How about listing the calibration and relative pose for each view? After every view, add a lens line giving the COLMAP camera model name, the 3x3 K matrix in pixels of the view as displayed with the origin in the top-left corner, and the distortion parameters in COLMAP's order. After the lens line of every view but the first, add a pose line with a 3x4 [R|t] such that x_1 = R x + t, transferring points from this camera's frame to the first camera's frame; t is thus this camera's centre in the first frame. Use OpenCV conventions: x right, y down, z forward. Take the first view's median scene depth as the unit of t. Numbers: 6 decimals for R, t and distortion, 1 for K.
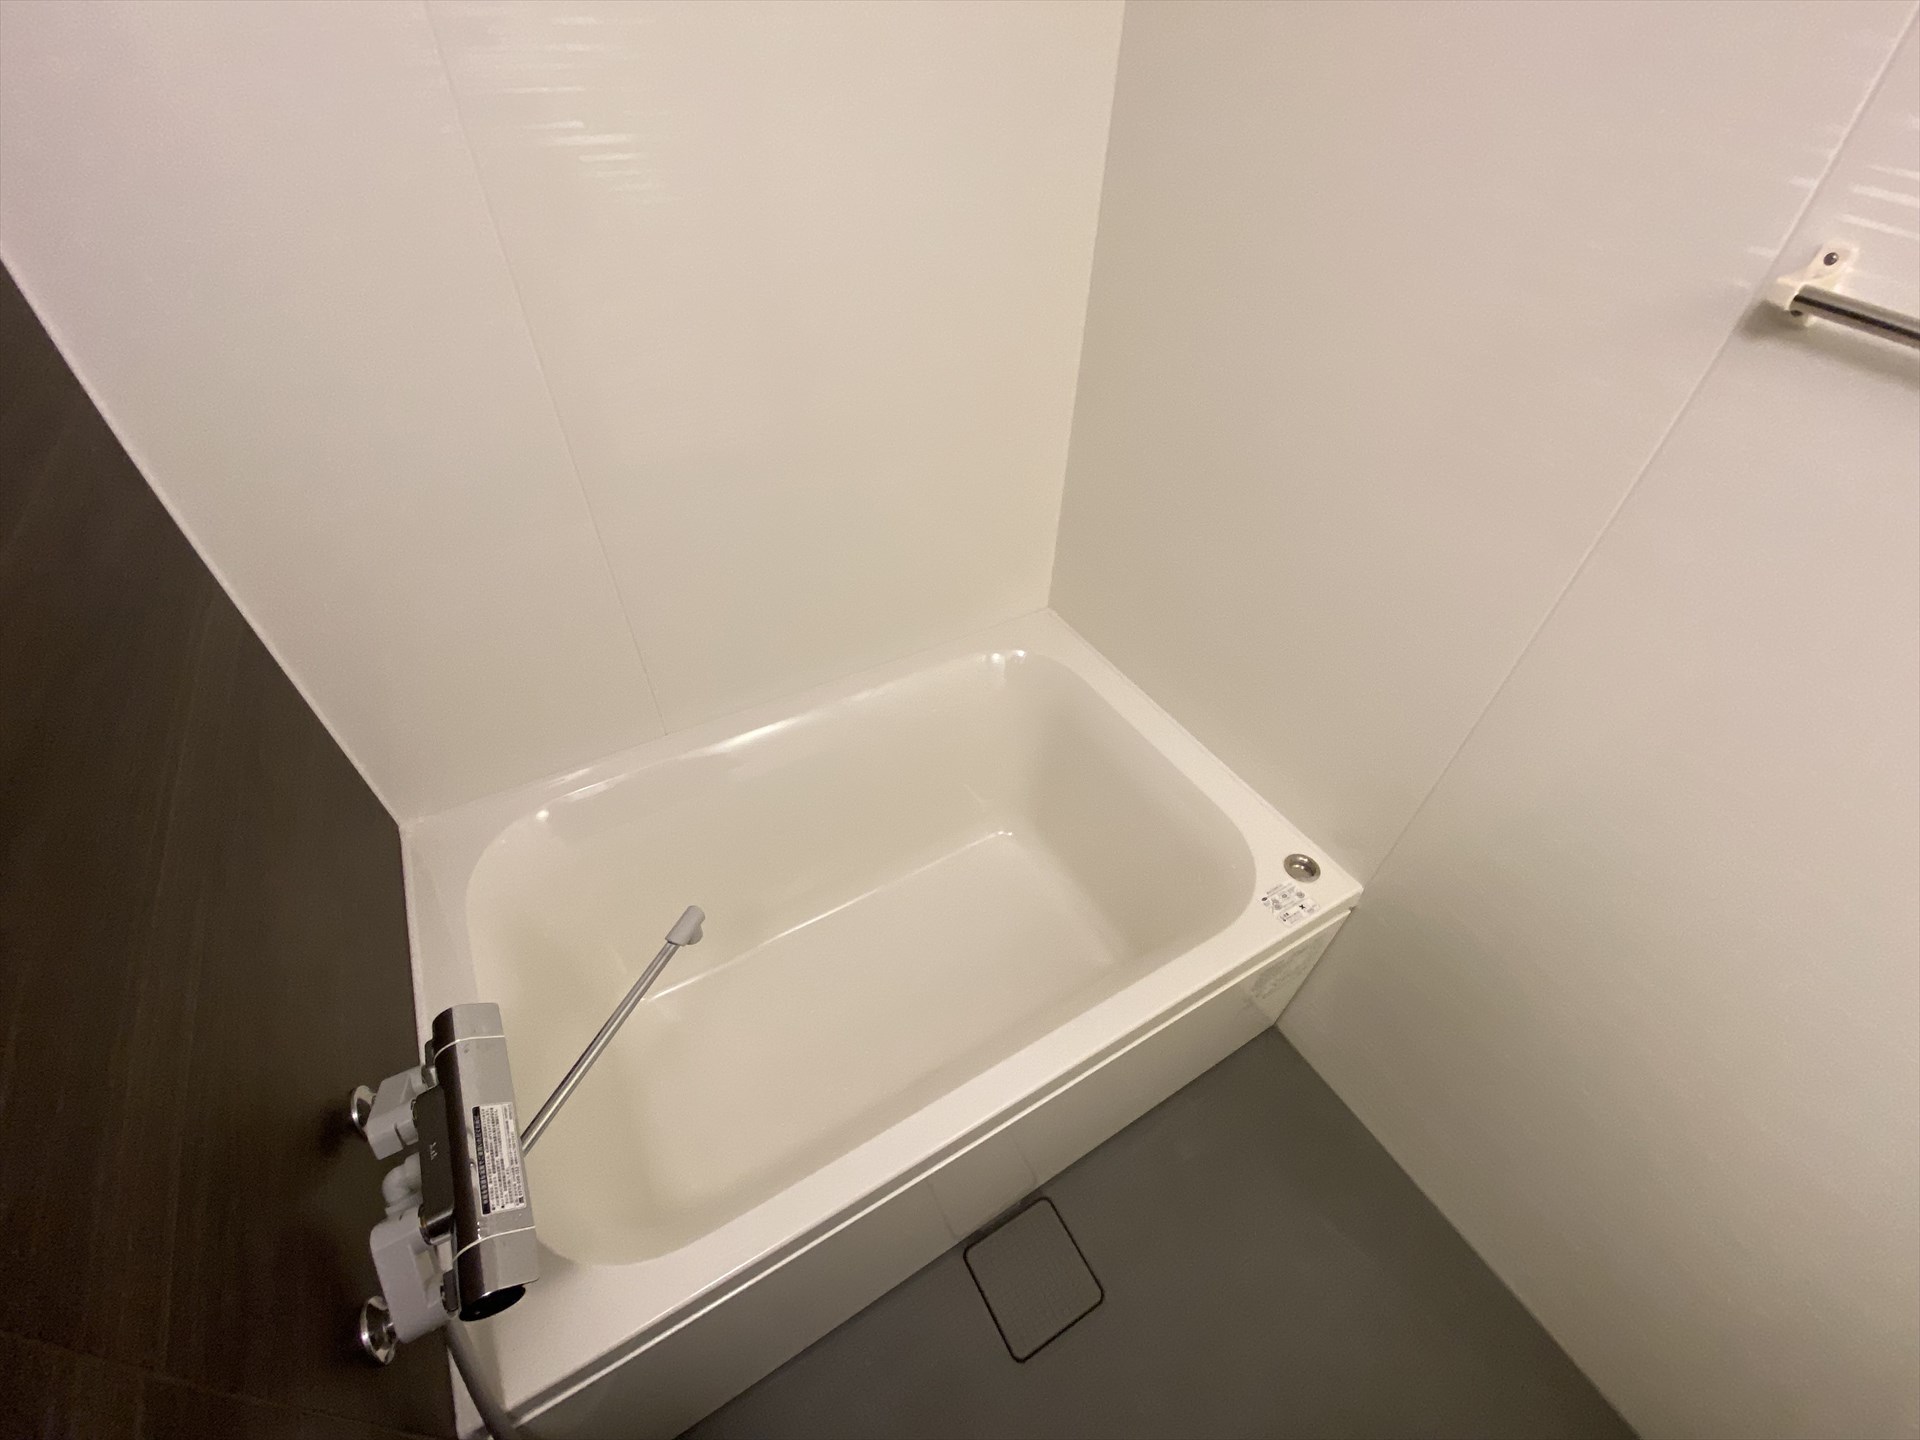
lens RADIAL K [[784.1, 0, 968.8], [0, 784.1, 721.6], [0, 0, 1]] dist [-0.001704, -0.012815]
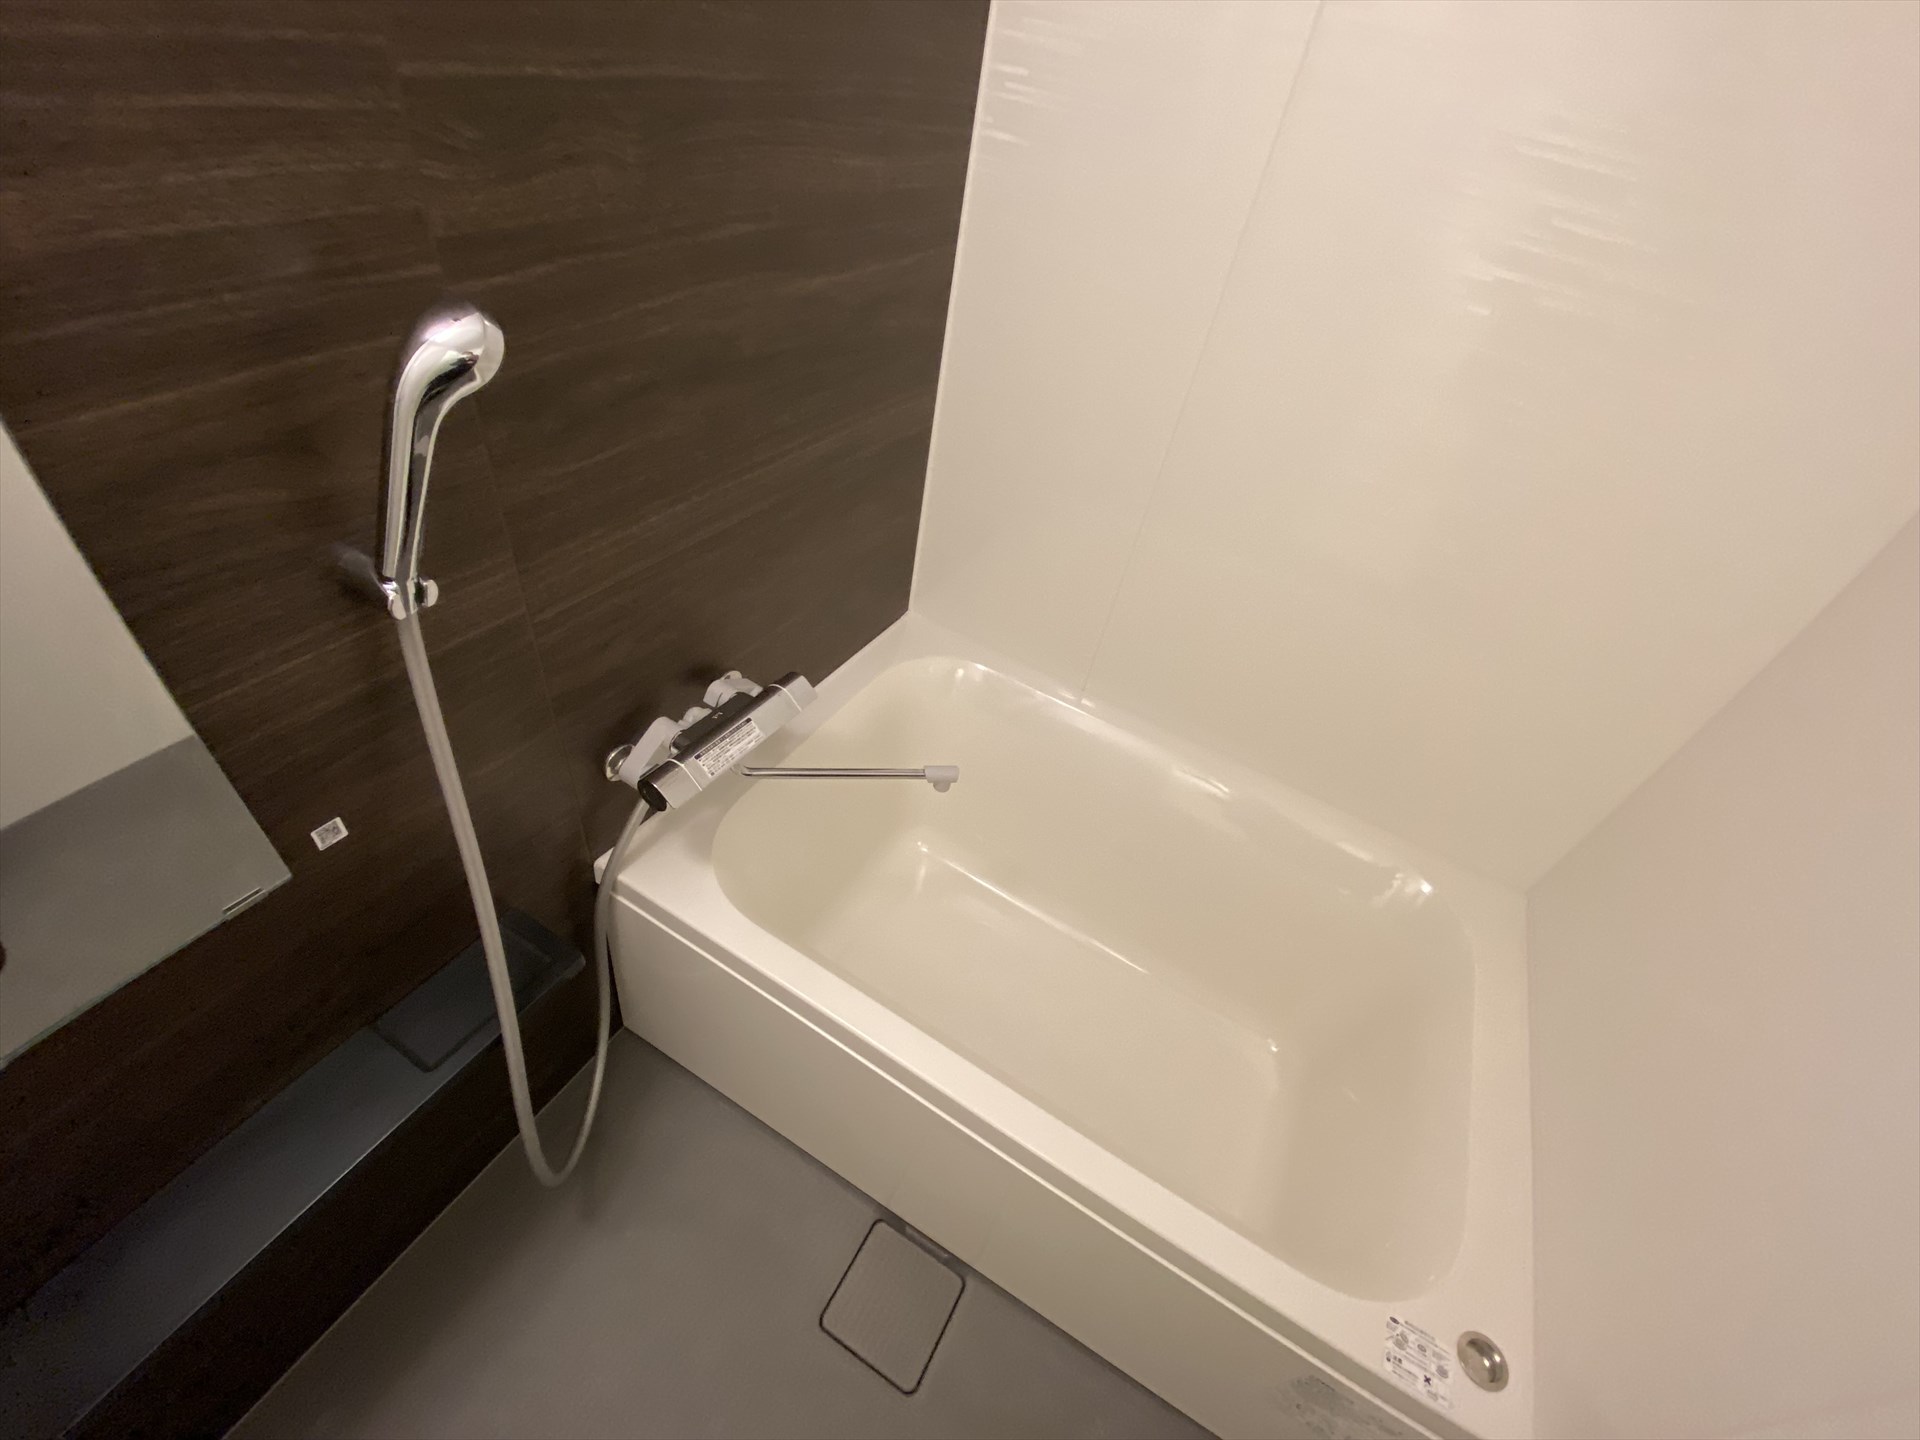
lens RADIAL K [[784.1, 0, 968.8], [0, 784.1, 721.6], [0, 0, 1]] dist [-0.001704, -0.012815]
pose [[0.507628, 0.612618, -0.605817, 0.431485], [-0.695051, 0.706696, 0.132230, 0.021182], [0.509135, 0.353950, 0.784539, 0.060252]]
